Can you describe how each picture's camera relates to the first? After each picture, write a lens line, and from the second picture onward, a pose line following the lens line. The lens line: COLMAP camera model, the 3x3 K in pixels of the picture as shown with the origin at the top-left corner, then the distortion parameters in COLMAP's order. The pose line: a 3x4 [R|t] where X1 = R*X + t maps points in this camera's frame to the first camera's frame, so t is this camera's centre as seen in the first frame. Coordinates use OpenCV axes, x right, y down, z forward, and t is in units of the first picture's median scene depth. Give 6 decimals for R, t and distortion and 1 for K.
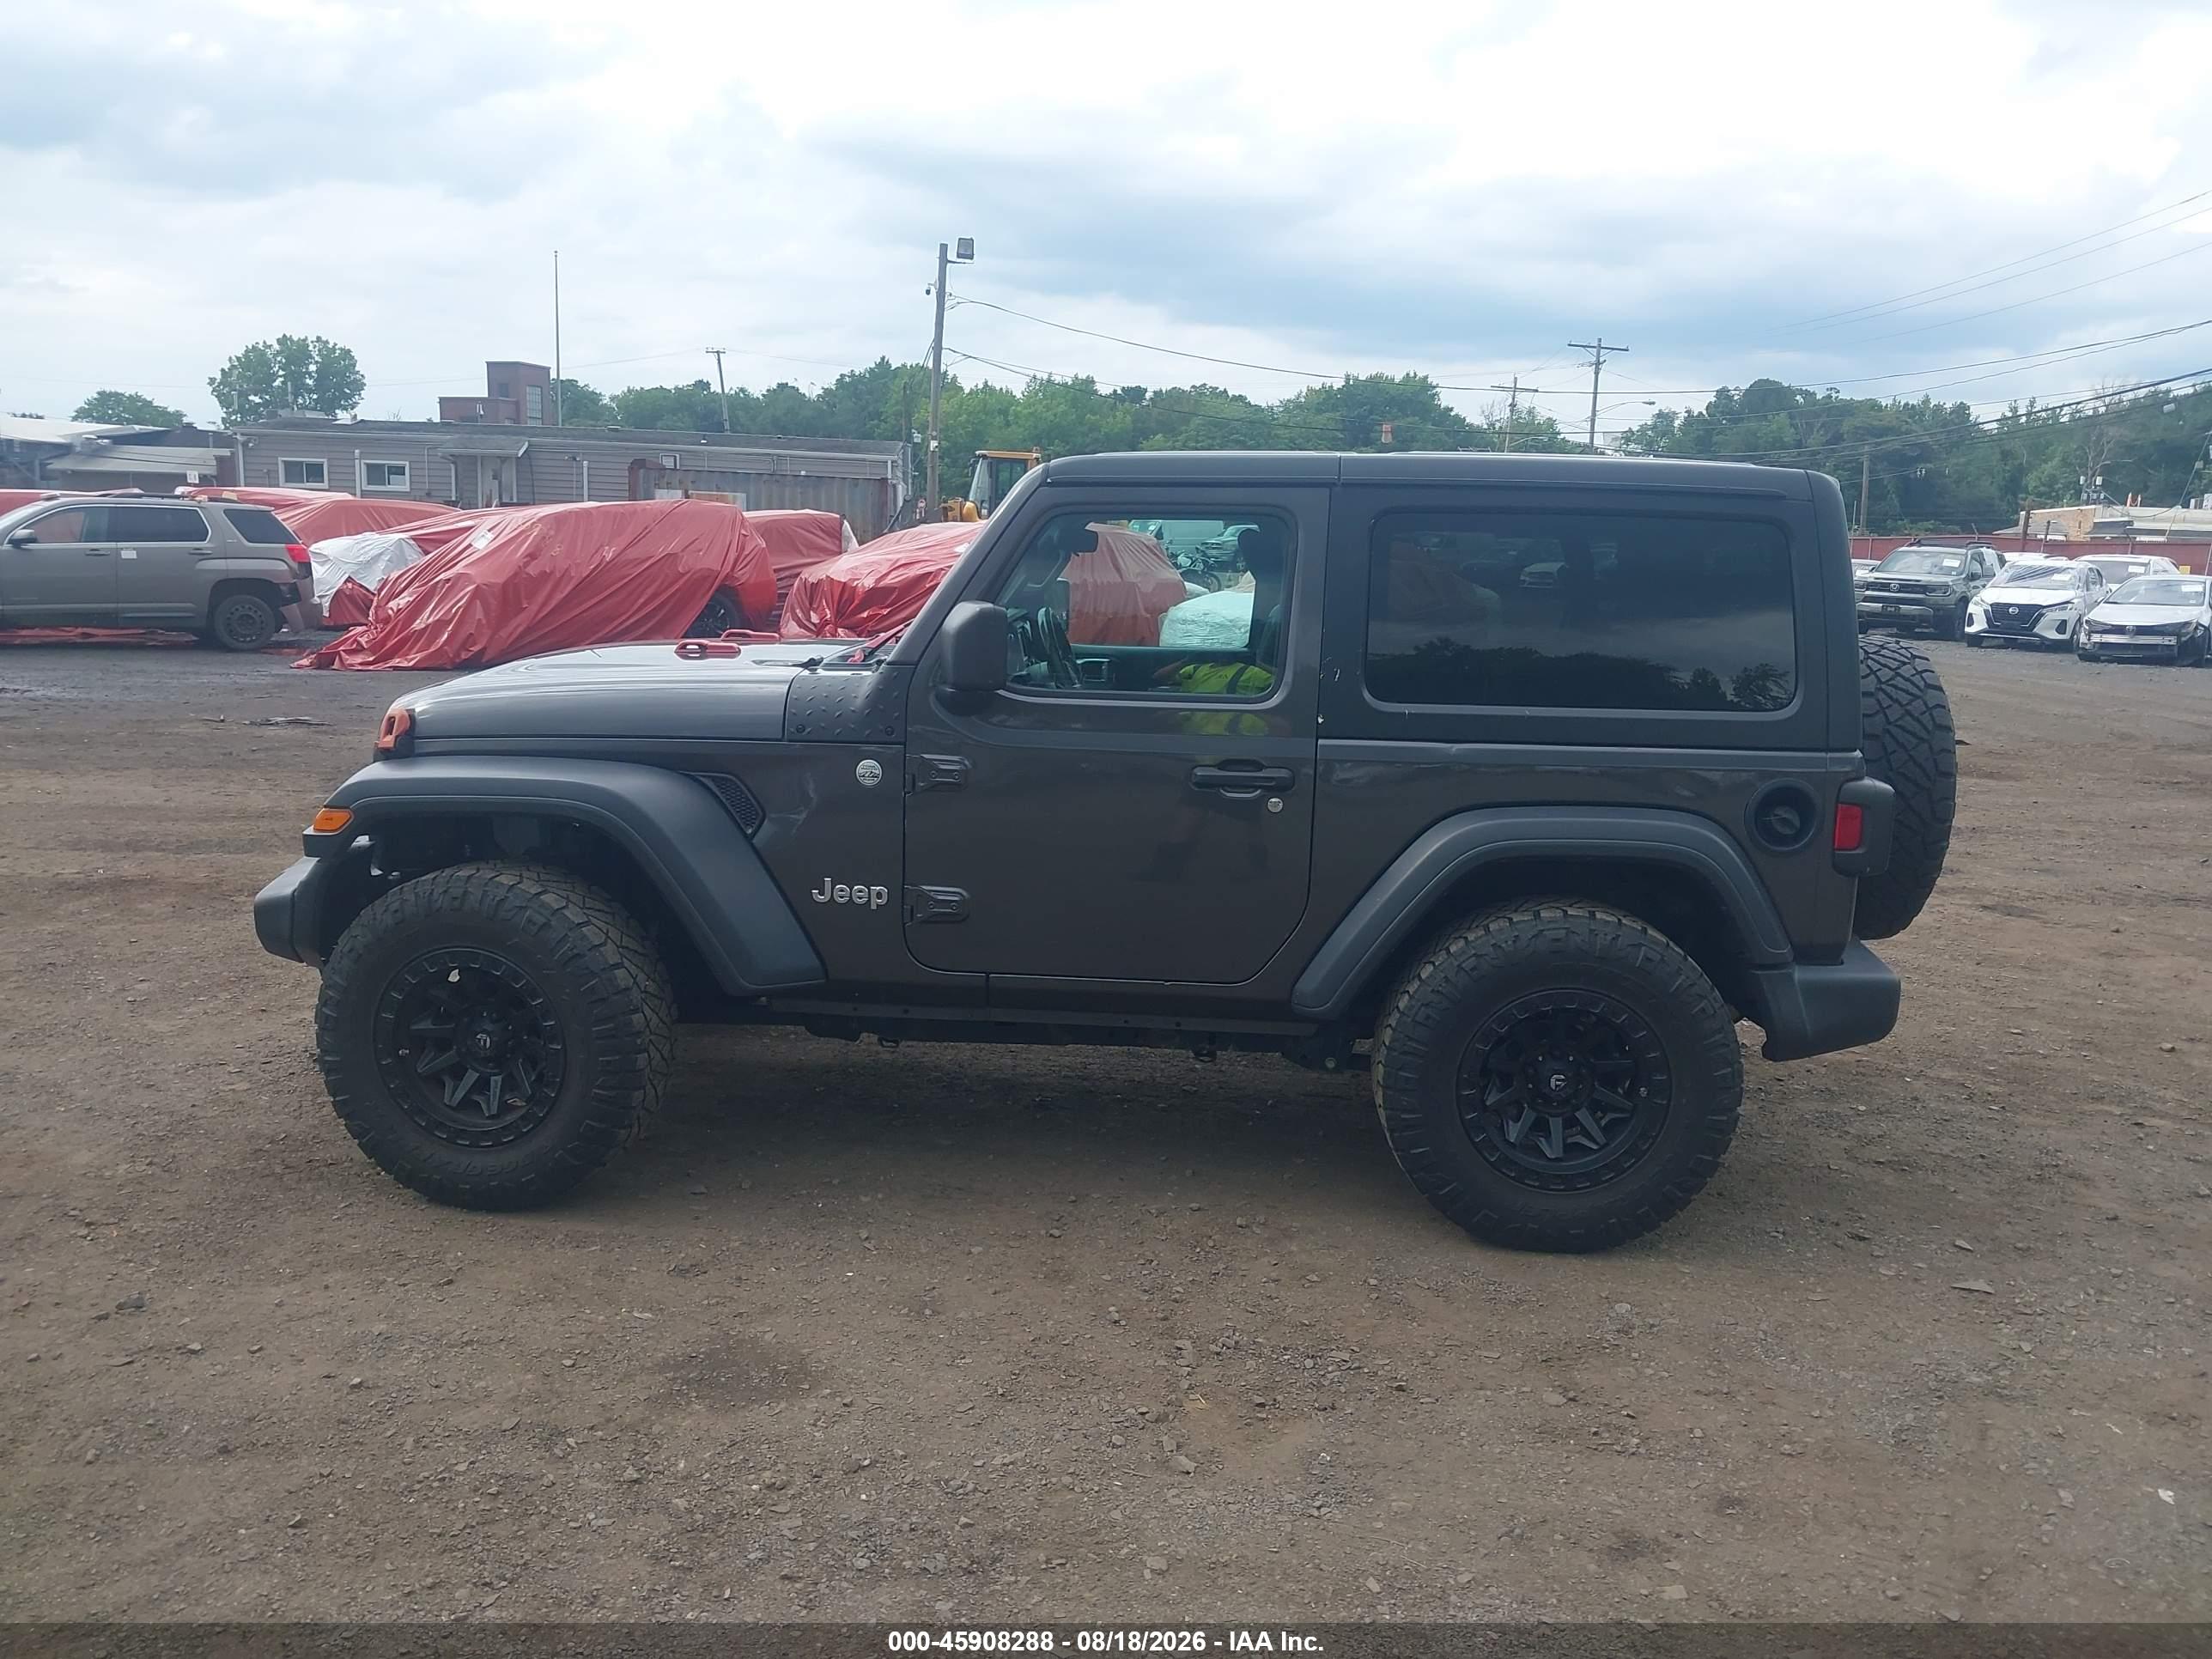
lens RADIAL K [[1782.8, 0, 1128.2], [0, 1782.8, 742.2], [0, 0, 1]] dist [0.001237, -0.002997]
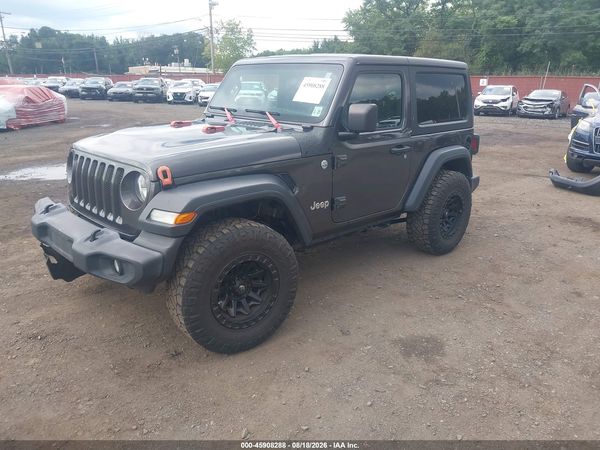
lens RADIAL K [[471.7, 0, 303.6], [0, 471.7, 226.1], [0, 0, 1]] dist [-0.002805, -0.000115]
pose [[0.671843, -0.239542, 0.700890, -0.120369], [0.098278, 0.966724, 0.236191, -0.011843], [-0.734145, -0.089801, 0.673028, 0.076792]]
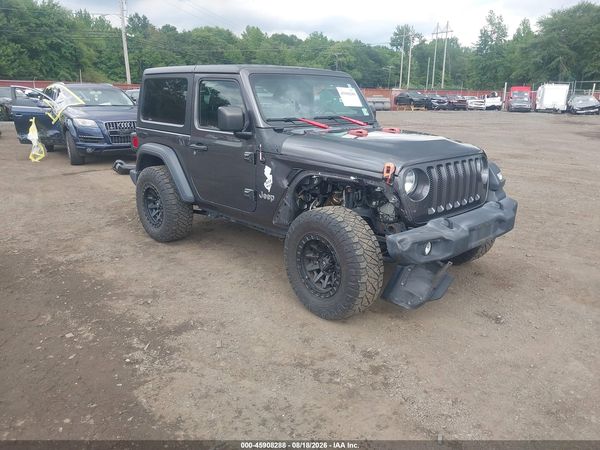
lens RADIAL K [[471.7, 0, 303.6], [0, 471.7, 226.1], [0, 0, 1]] dist [-0.002805, -0.000115]
pose [[-0.726284, -0.228464, 0.648318, -0.129378], [0.048300, 0.923860, 0.379672, -0.040655], [-0.685696, 0.307063, -0.659950, 0.312307]]
